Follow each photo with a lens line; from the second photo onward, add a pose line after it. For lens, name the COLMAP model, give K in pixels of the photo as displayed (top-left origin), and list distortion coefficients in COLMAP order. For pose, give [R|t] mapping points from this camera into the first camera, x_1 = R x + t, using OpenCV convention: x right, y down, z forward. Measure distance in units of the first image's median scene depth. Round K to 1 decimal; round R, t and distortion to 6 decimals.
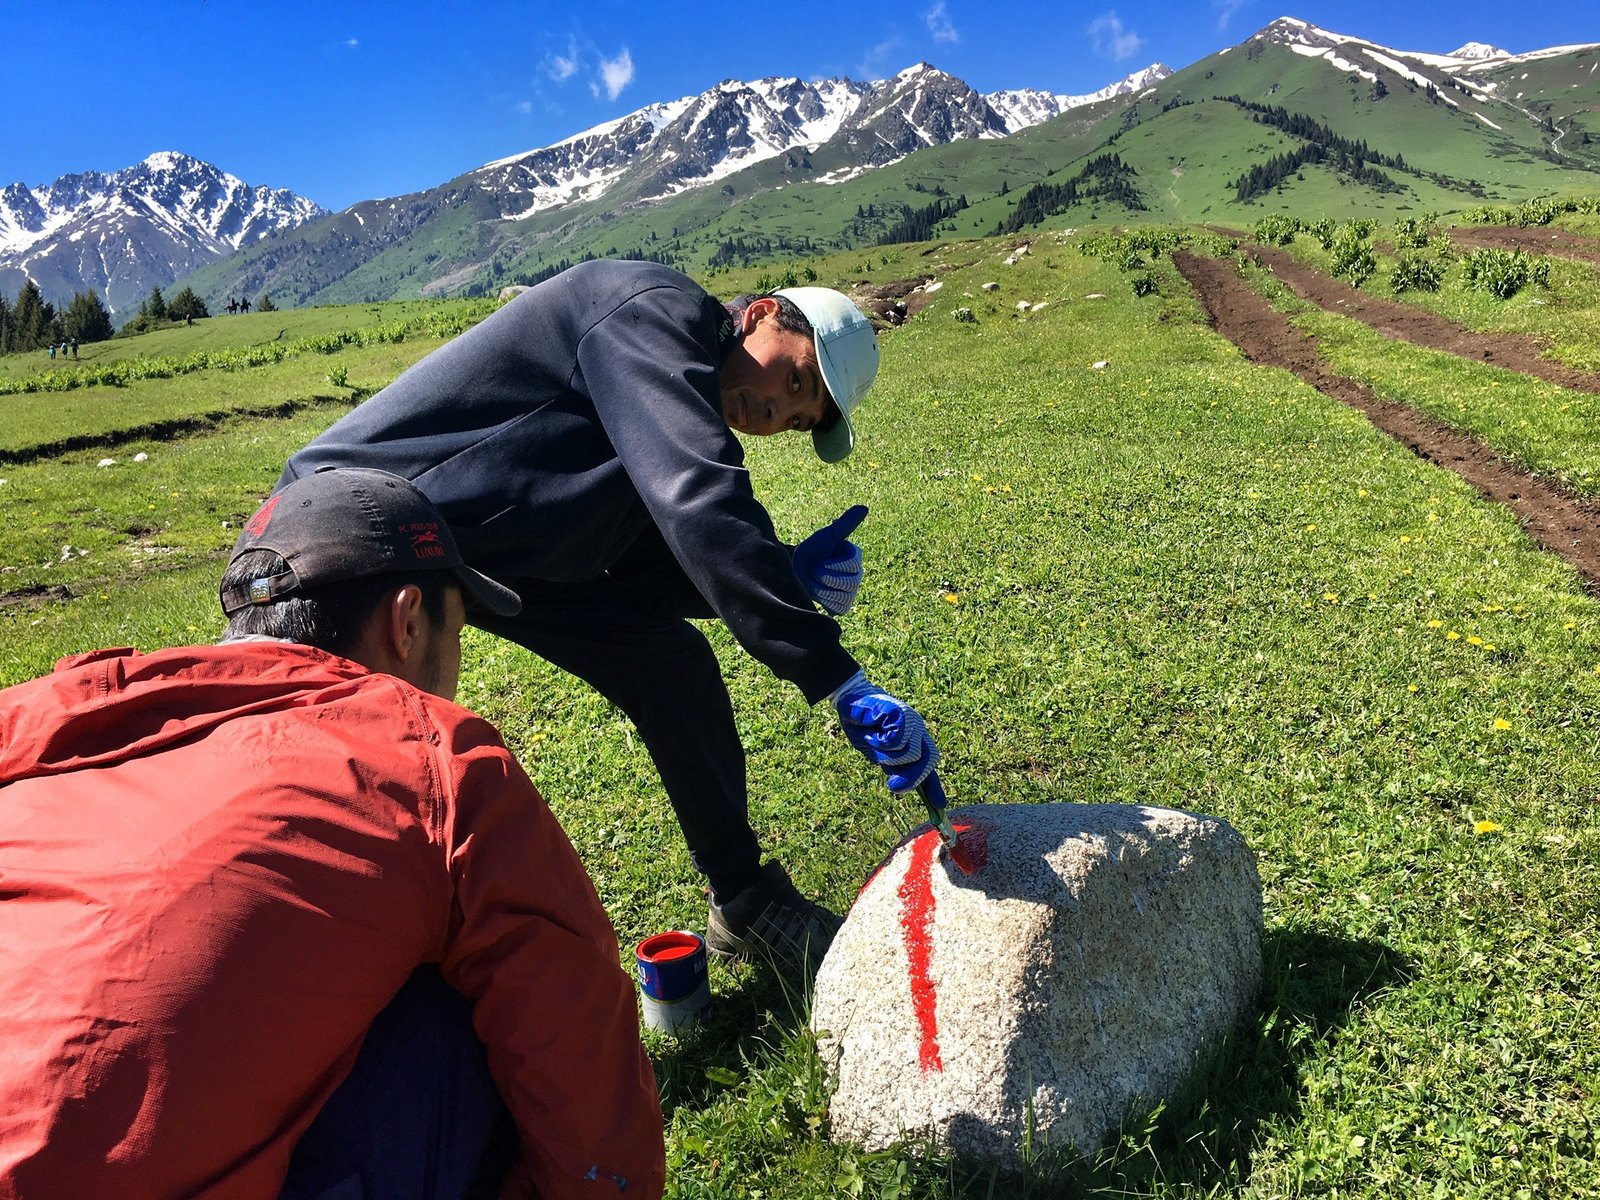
lens RADIAL K [[1307.1, 0, 795.3], [0, 1307.1, 594.3], [0, 0, 1]] dist [0.030268, -0.053359]
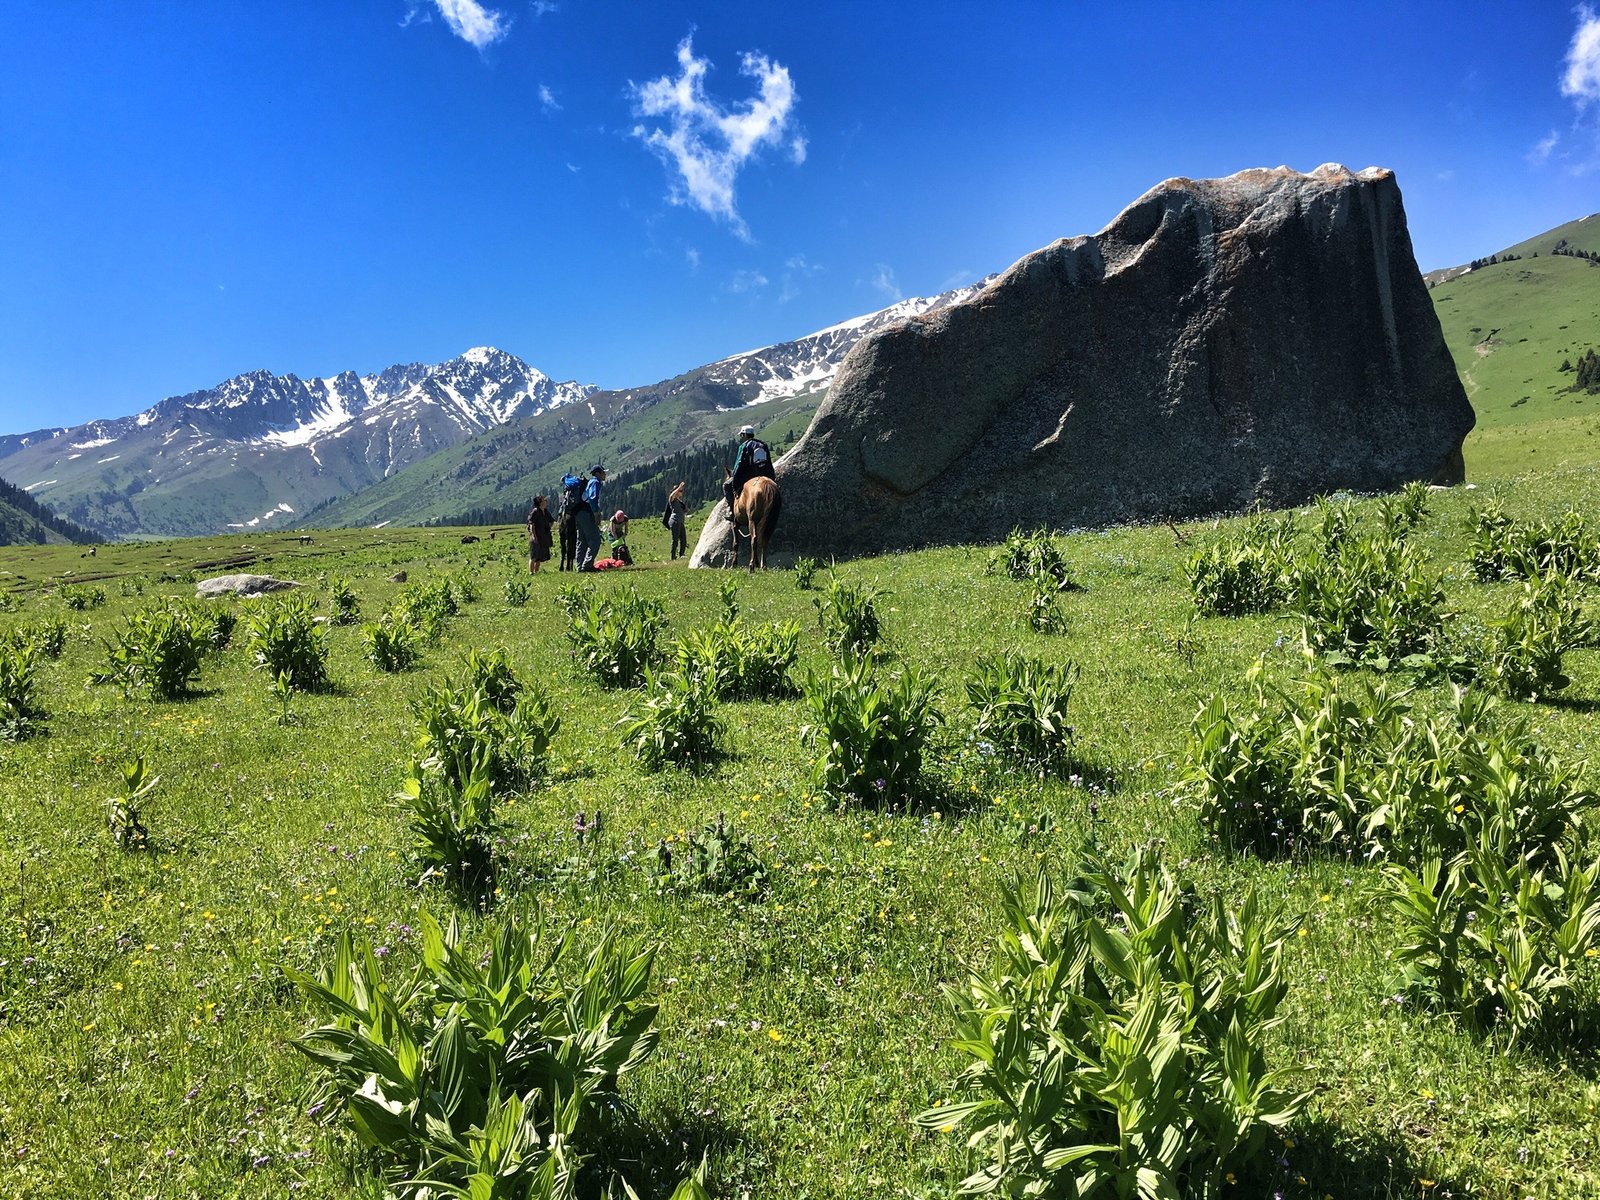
lens RADIAL K [[1307.1, 0, 803.4], [0, 1307.1, 605.2], [0, 0, 1]] dist [0.030268, -0.053359]
pose [[0.969655, 0.062057, -0.236468, 0.052375], [-0.095207, 0.986740, -0.131453, -0.031996], [0.225175, 0.149977, 0.962706, 0.130005]]
